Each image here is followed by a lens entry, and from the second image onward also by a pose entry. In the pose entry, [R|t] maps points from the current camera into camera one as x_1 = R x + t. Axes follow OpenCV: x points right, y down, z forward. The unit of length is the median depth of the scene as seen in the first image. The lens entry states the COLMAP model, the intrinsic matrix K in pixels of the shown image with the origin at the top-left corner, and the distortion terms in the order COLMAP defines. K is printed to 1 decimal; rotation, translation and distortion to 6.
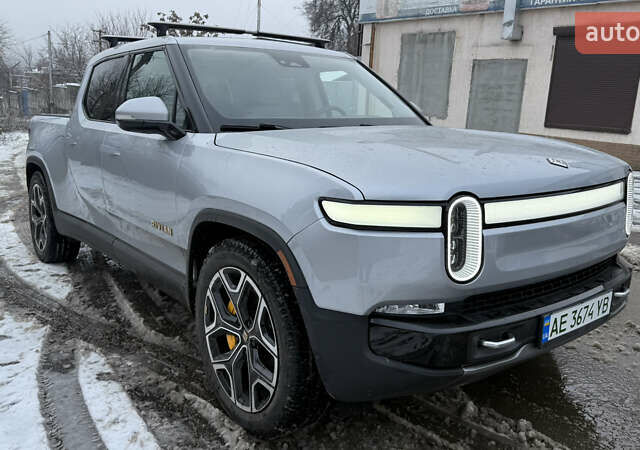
lens RADIAL K [[570.4, 0, 310.6], [0, 570.4, 215.5], [0, 0, 1]] dist [0.145486, -0.294980]
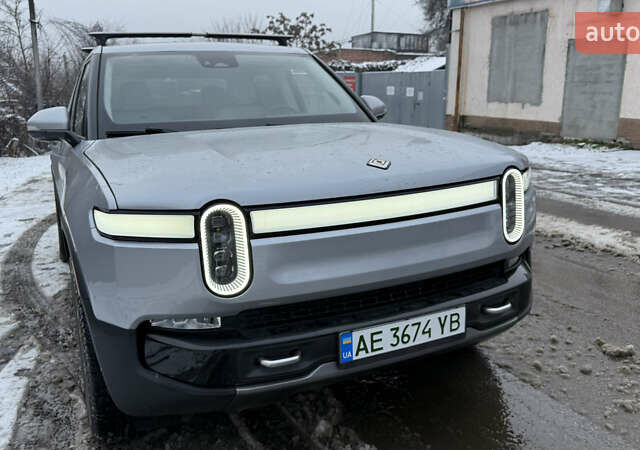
lens RADIAL K [[570.4, 0, 310.6], [0, 570.4, 215.5], [0, 0, 1]] dist [0.145486, -0.294980]
pose [[0.976273, -0.007867, -0.216402, 0.402877], [0.009788, 0.999922, 0.007805, -0.013855], [0.216323, -0.009738, 0.976273, 0.081776]]
